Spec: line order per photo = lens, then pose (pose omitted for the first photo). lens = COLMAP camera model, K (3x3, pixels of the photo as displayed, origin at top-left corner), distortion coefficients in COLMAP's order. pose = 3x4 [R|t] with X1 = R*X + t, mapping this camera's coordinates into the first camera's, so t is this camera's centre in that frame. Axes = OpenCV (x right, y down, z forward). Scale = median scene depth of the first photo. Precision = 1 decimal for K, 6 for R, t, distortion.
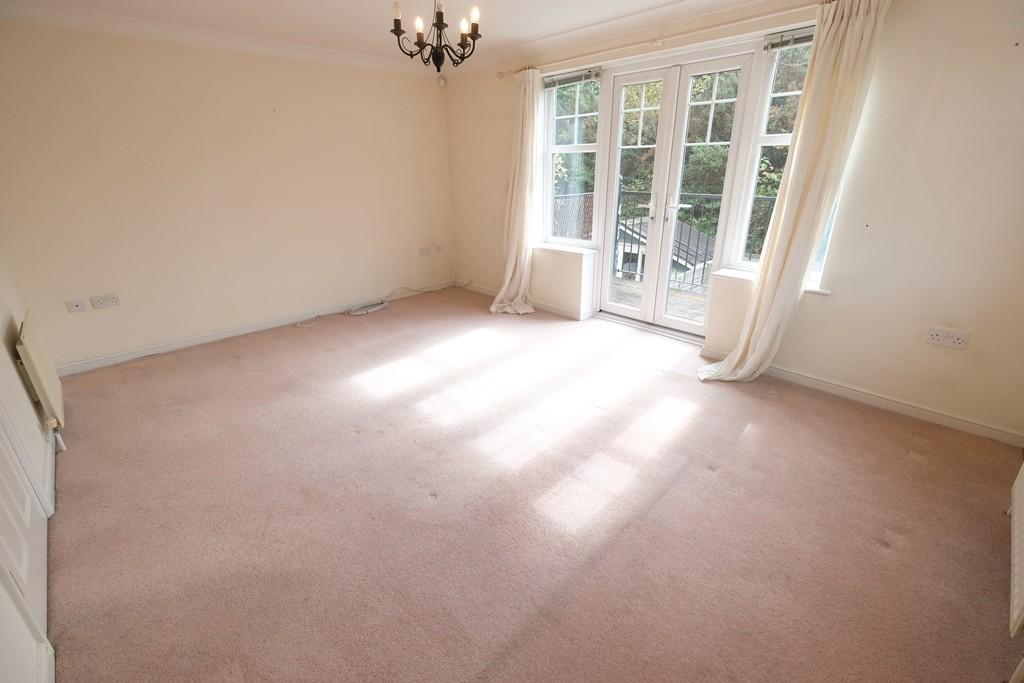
lens RADIAL K [[444.4, 0, 514.2], [0, 444.4, 340.2], [0, 0, 1]] dist [-0.000025, -0.000826]
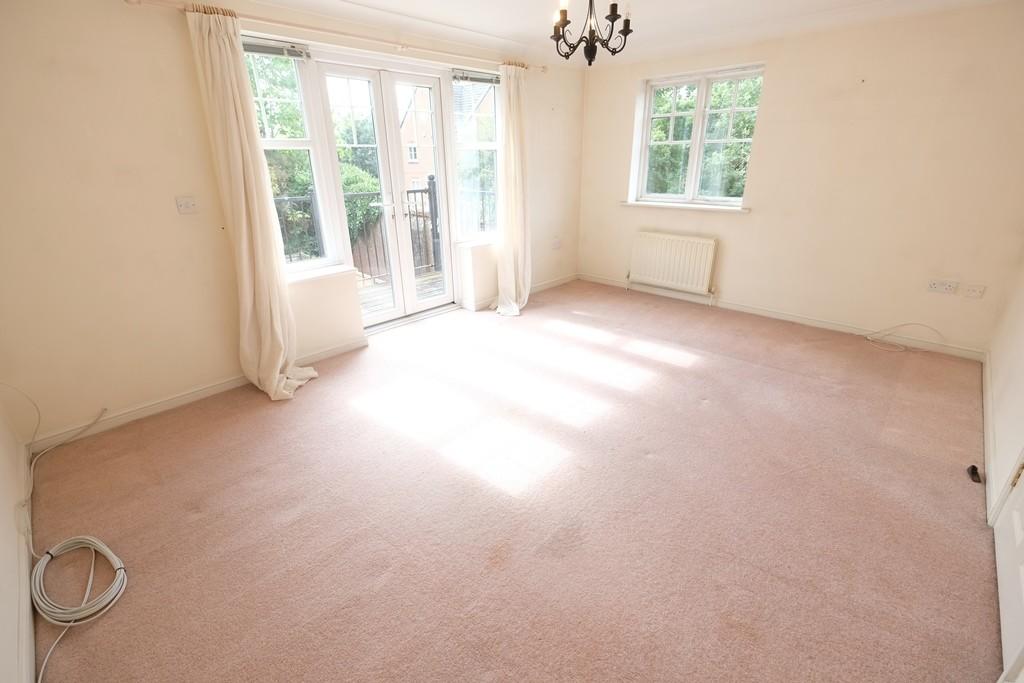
lens RADIAL K [[444.4, 0, 514.4], [0, 444.4, 339.9], [0, 0, 1]] dist [-0.000025, -0.000826]
pose [[-0.037721, -0.364459, 0.930455, -0.763377], [0.383012, 0.854735, 0.350327, -0.284081], [-0.922973, 0.369590, 0.107351, 0.740152]]
